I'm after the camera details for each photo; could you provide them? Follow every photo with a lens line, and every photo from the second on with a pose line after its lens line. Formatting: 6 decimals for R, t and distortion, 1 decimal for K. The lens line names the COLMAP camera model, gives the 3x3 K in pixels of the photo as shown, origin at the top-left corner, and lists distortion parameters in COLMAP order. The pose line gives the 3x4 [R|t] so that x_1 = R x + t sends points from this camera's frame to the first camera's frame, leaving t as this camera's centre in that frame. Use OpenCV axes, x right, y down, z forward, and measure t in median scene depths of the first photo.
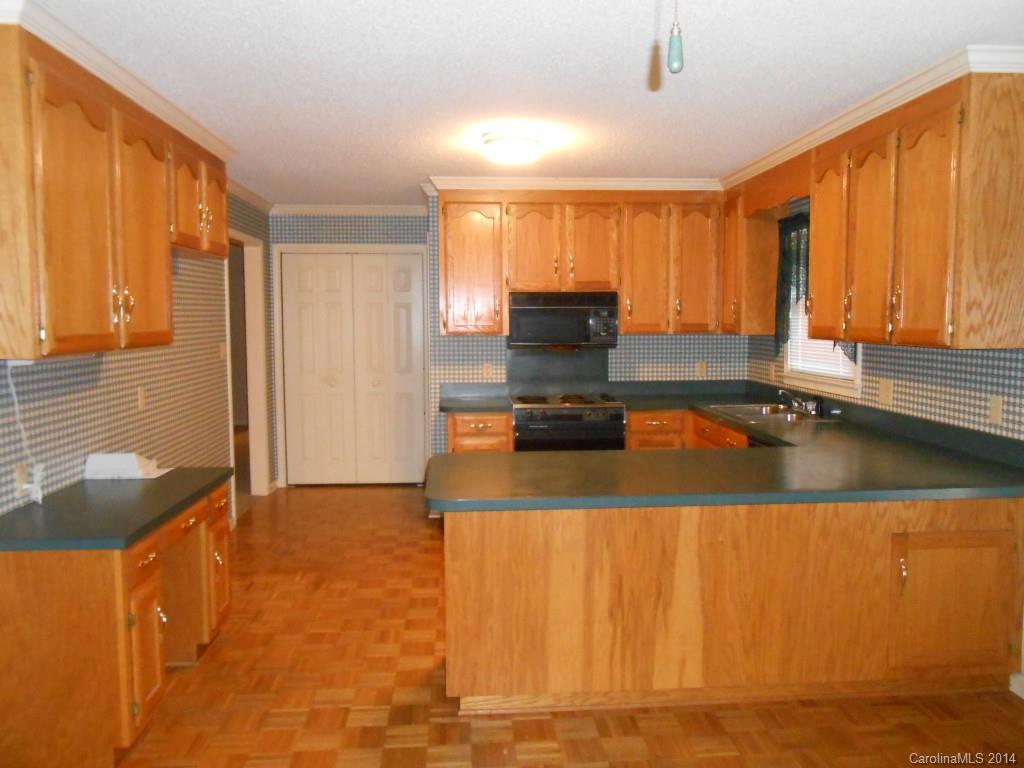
lens RADIAL K [[807.1, 0, 508.9], [0, 807.1, 382.5], [0, 0, 1]] dist [-0.027415, 0.038993]
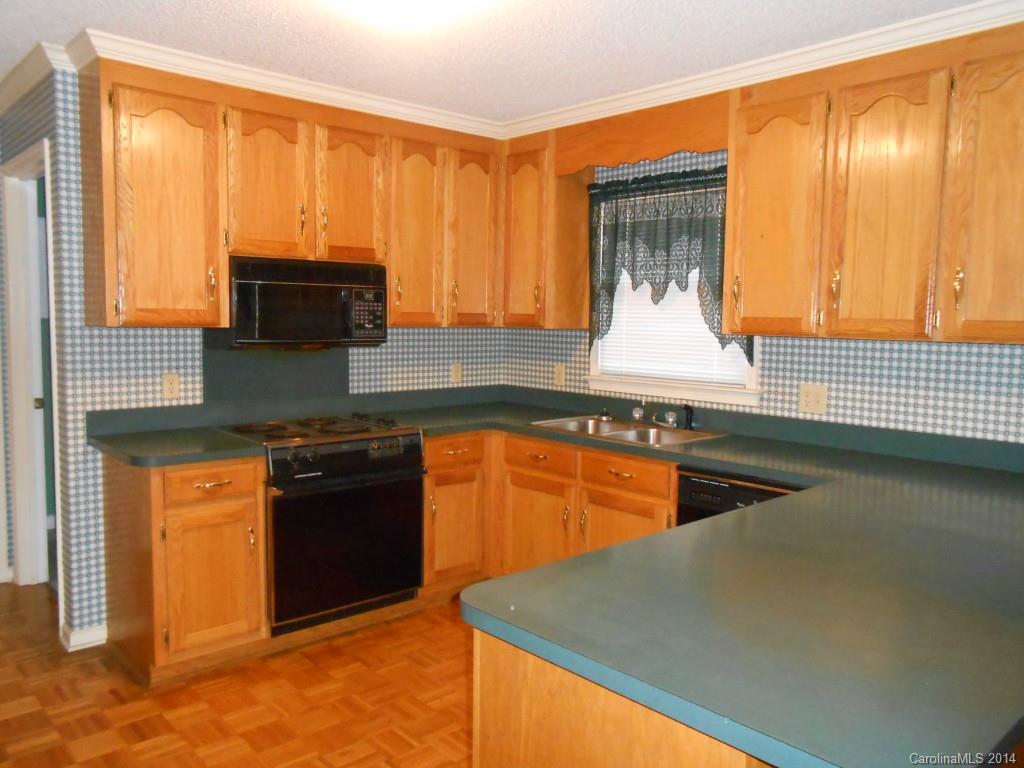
lens RADIAL K [[807.1, 0, 517.5], [0, 807.1, 385.2], [0, 0, 1]] dist [-0.027415, 0.038993]
pose [[0.778487, -0.037521, 0.626538, -0.212224], [0.030747, 0.999293, 0.021641, -0.021249], [-0.626907, 0.002417, 0.779091, 0.394255]]
